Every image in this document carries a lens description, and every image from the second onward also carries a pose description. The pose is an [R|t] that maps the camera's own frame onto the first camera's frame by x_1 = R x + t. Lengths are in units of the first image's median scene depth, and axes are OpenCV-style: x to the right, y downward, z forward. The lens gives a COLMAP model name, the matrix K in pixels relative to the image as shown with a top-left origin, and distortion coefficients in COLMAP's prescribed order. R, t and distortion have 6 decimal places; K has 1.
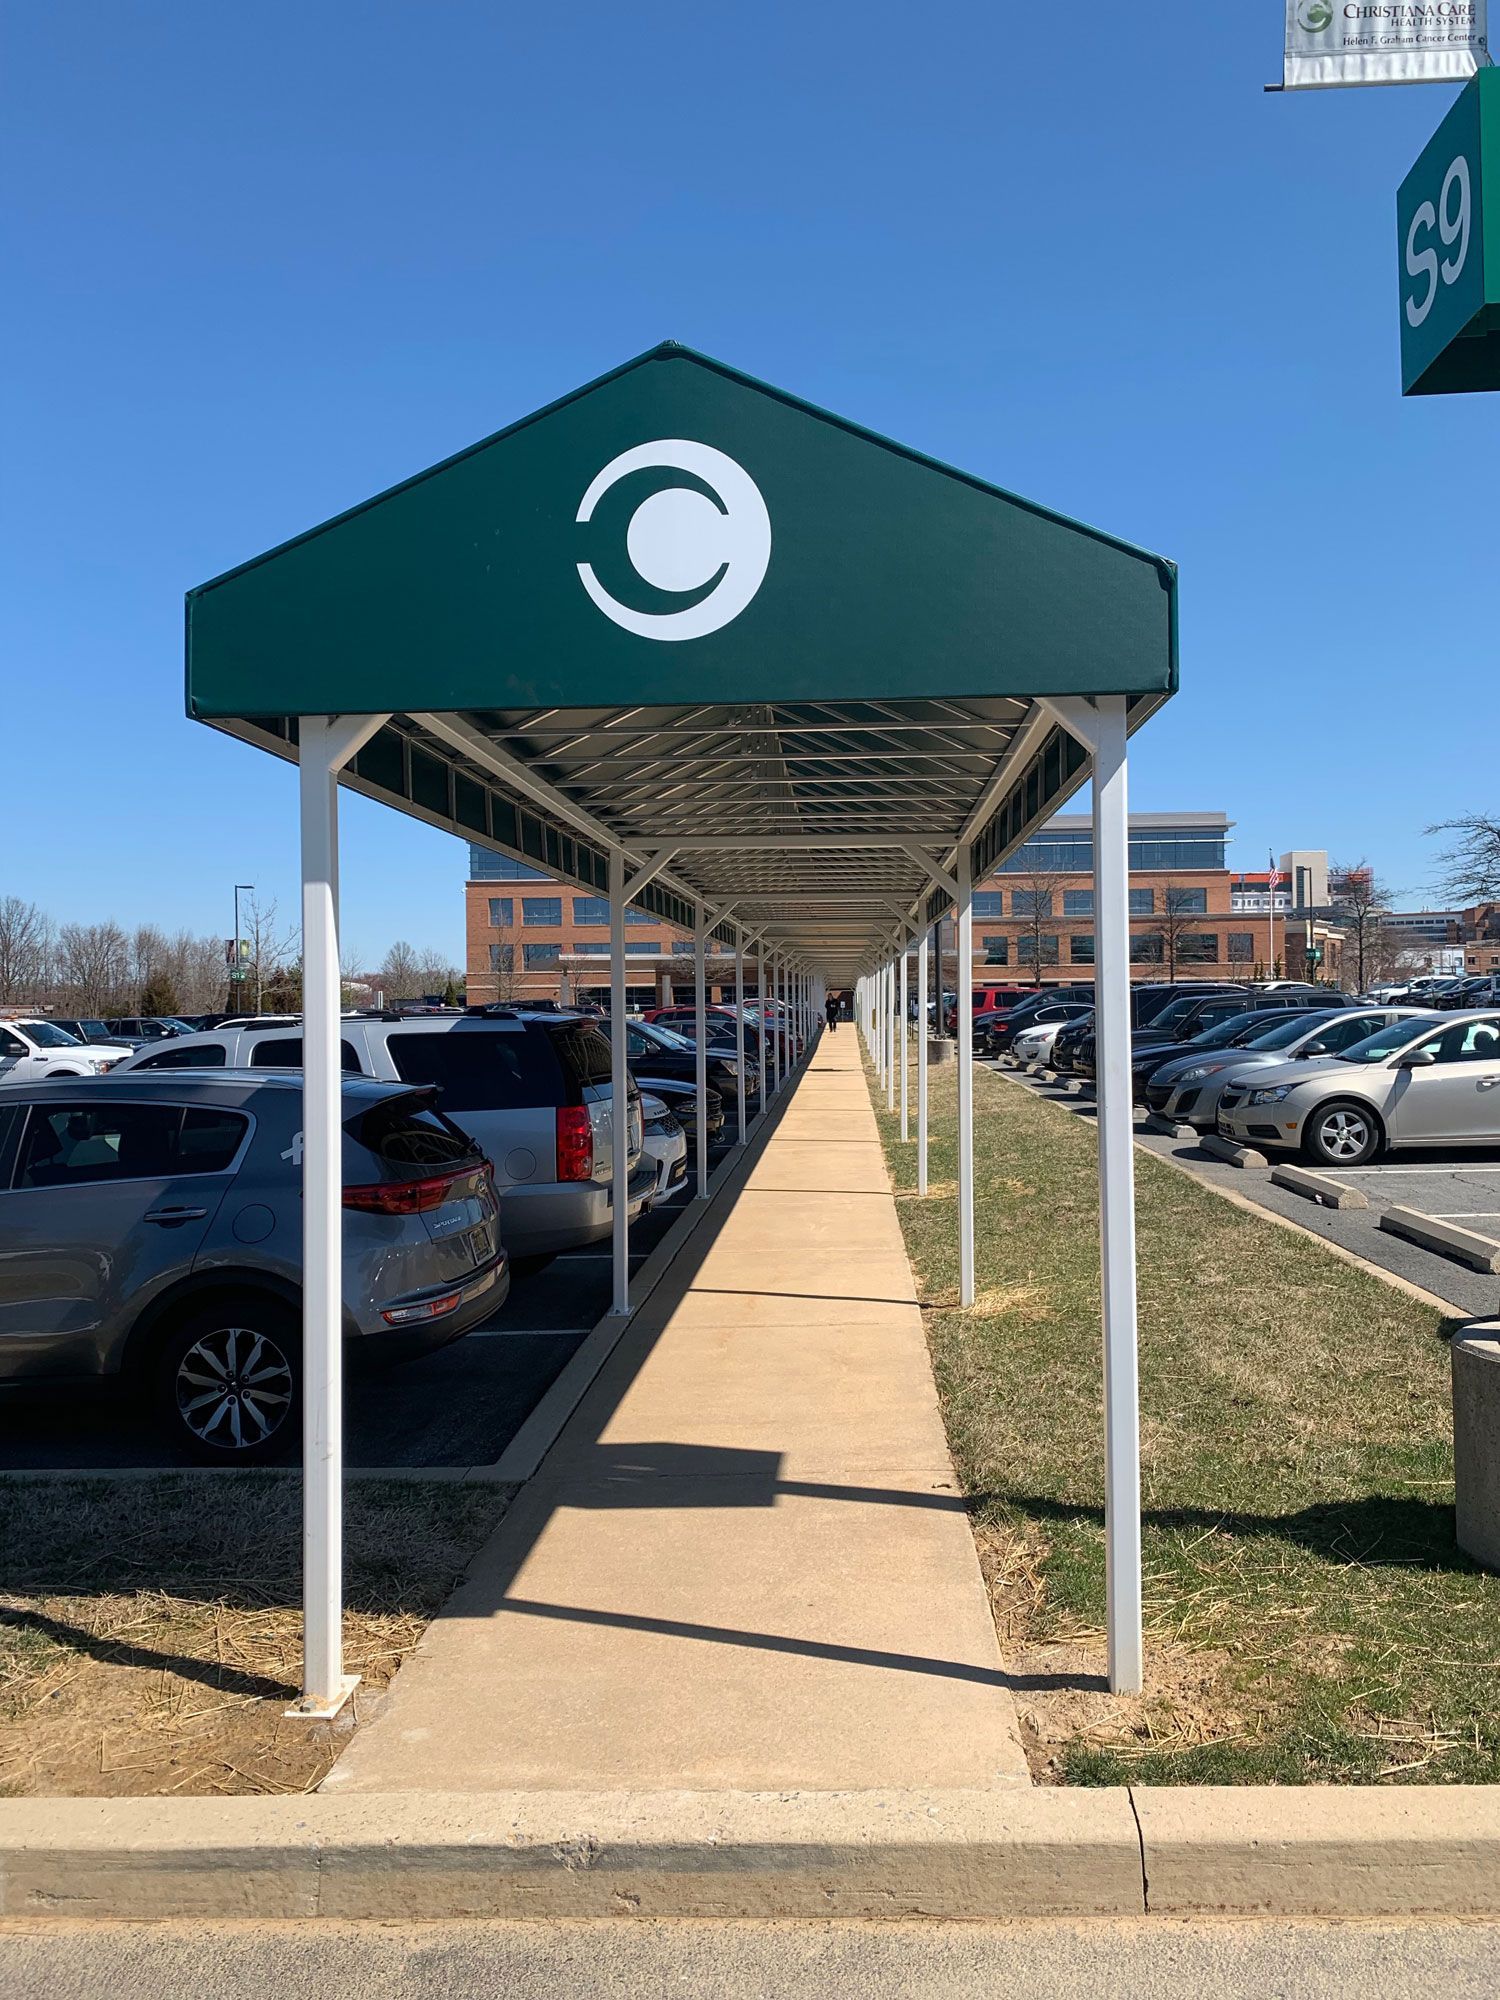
lens RADIAL K [[1589.5, 0, 750.0], [0, 1589.5, 1000.0], [0, 0, 1]] dist [0.026342, 0.000013]
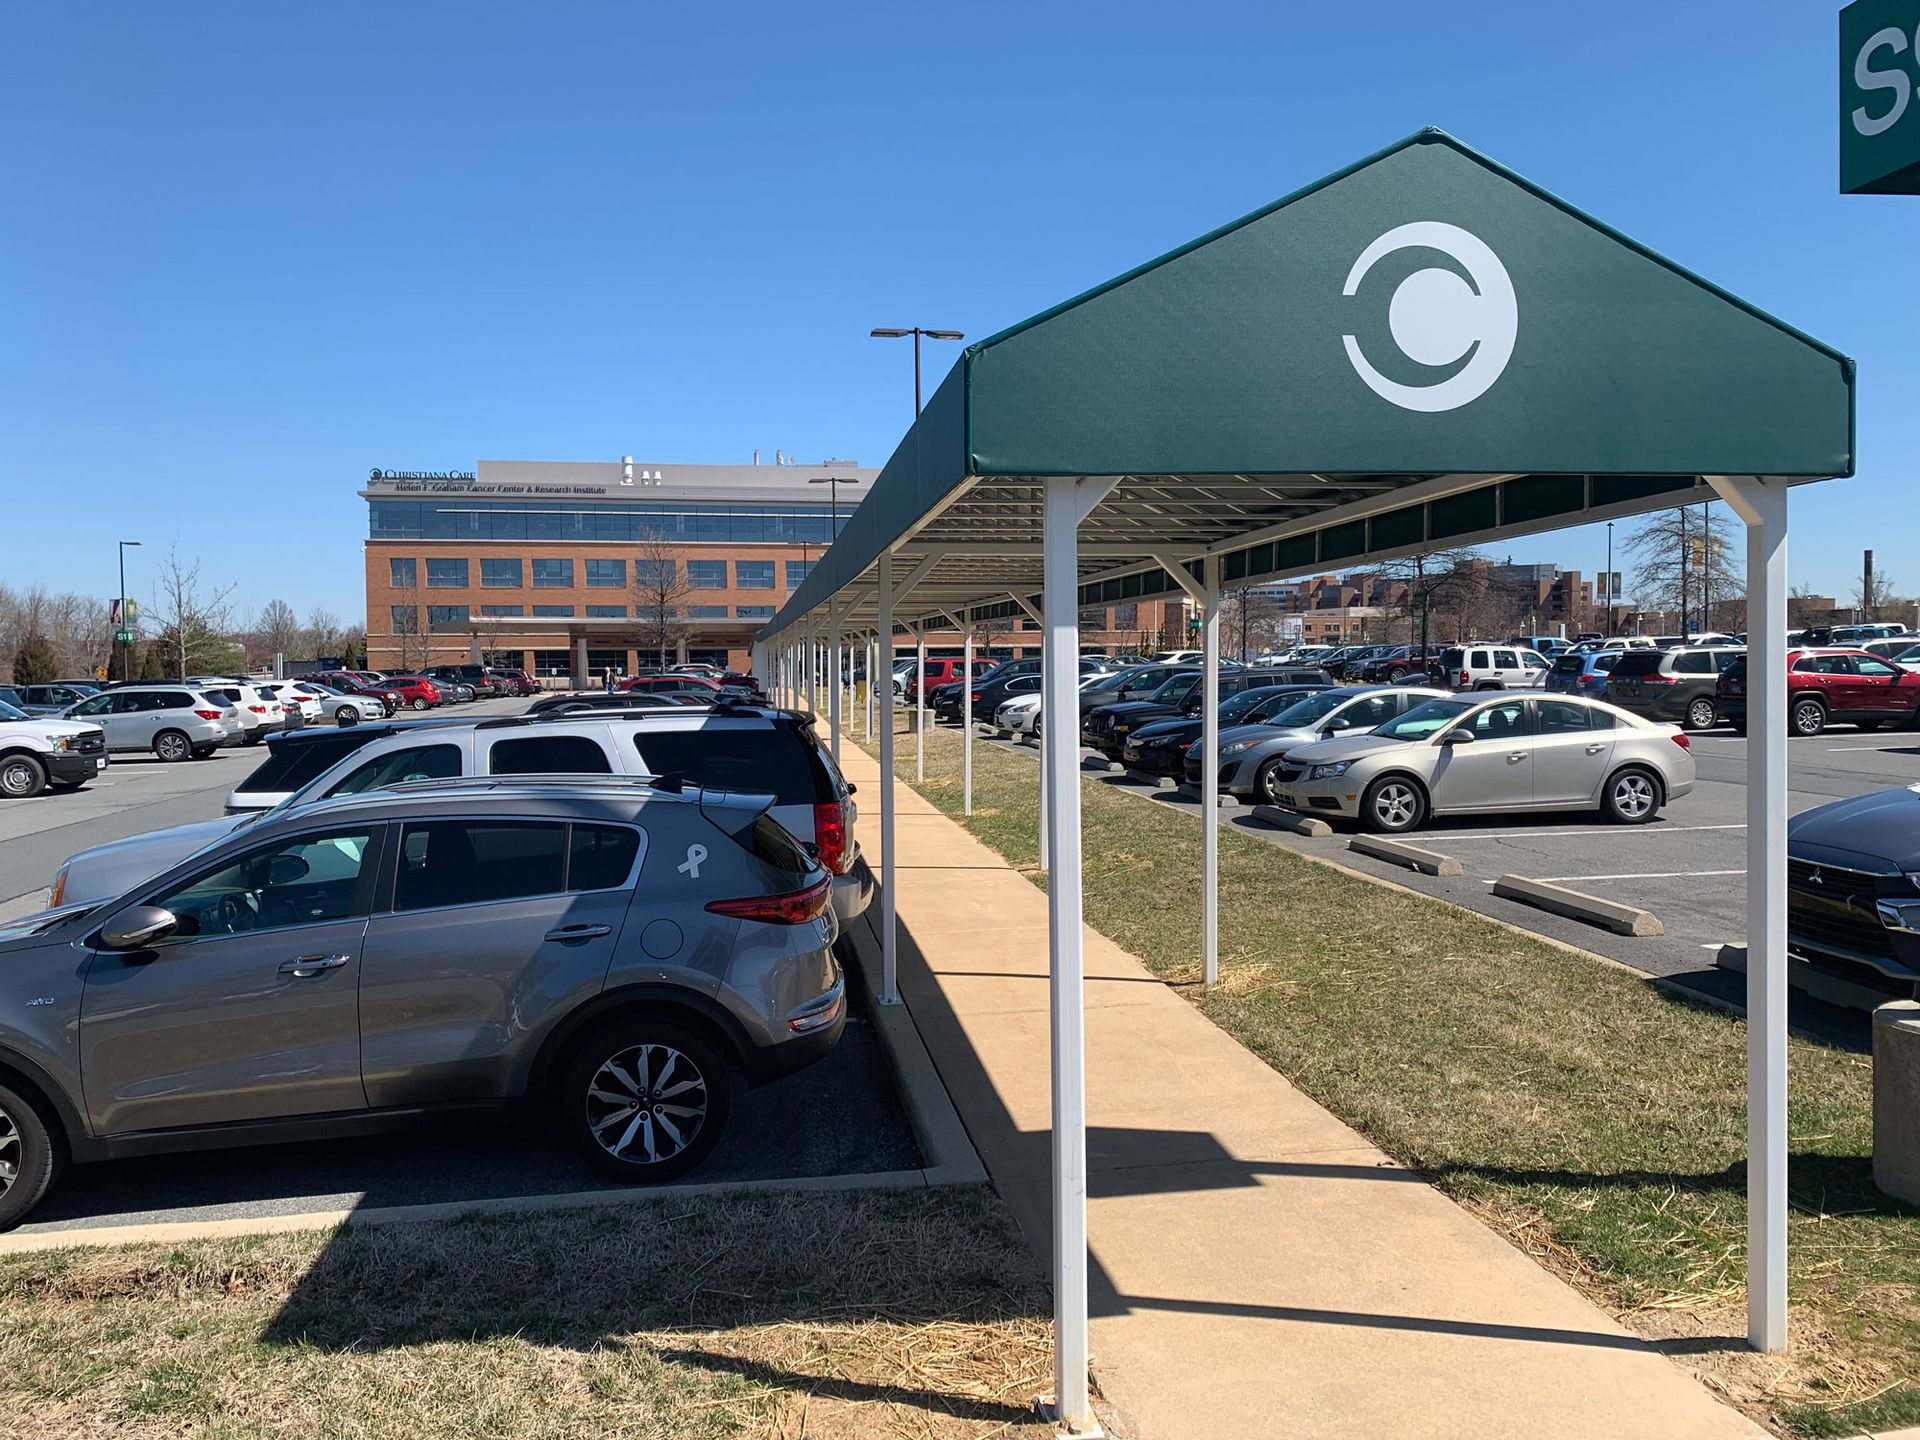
lens RADIAL K [[1525.9, 0, 960.0], [0, 1525.9, 720.0], [0, 0, 1]] dist [0.026342, 0.000013]
pose [[0.979108, -0.005174, 0.203275, -0.144713], [-0.002623, 0.999272, 0.038070, -0.015132], [-0.203324, -0.037808, 0.978381, 0.014420]]
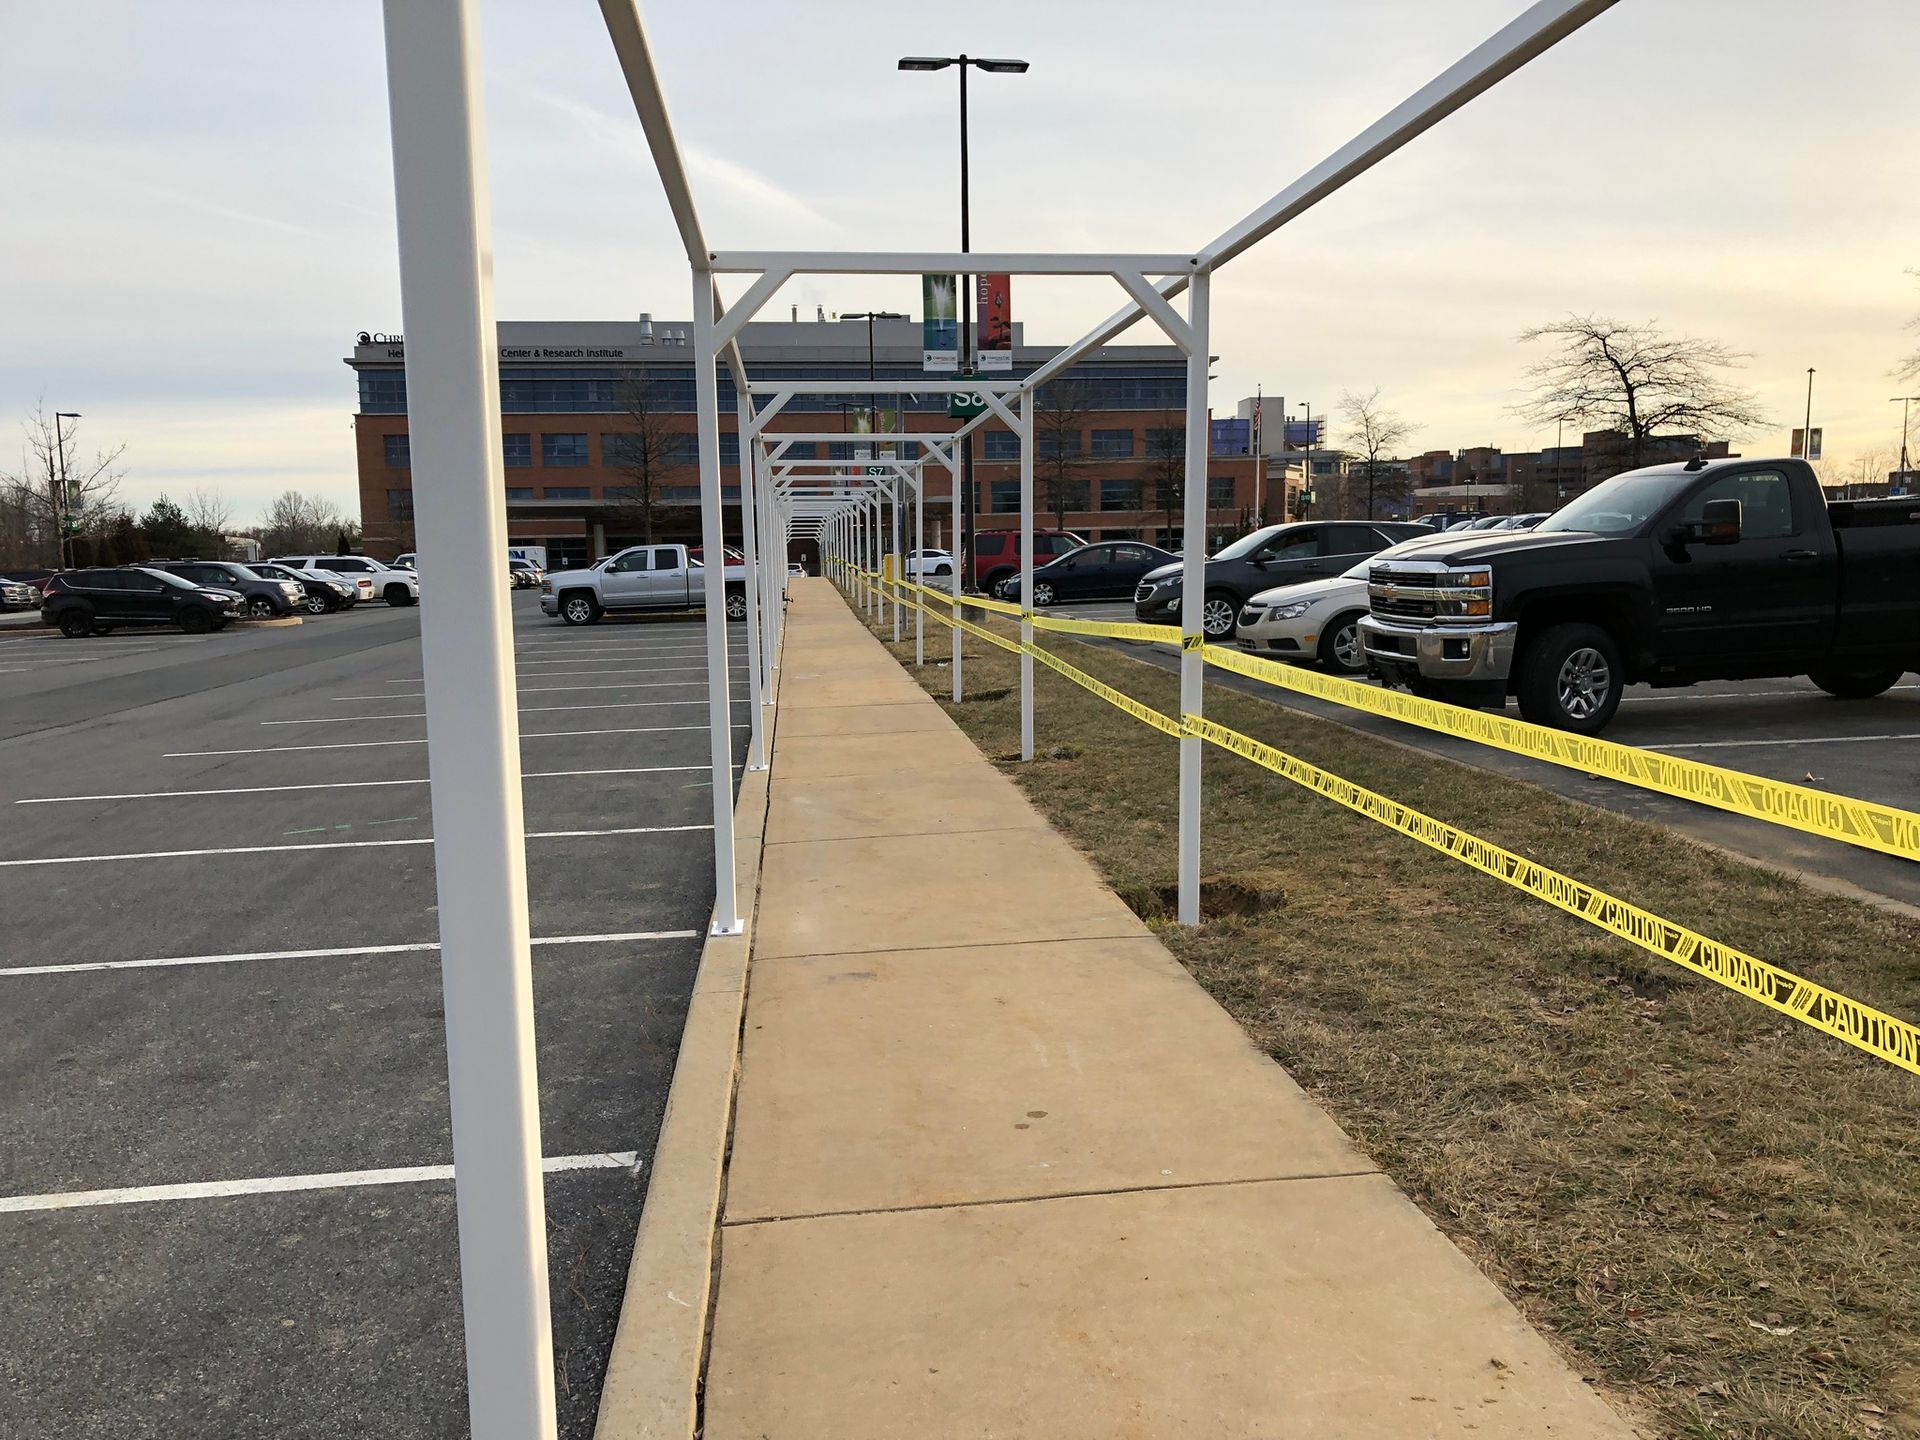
lens RADIAL K [[1637.9, 0, 960.0], [0, 1637.9, 720.0], [0, 0, 1]] dist [0.057278, -0.092556]
pose [[0.986979, -0.023619, 0.159108, -0.033352], [0.007477, 0.994828, 0.101295, 0.013863], [-0.160677, -0.098787, 0.982051, 0.509847]]
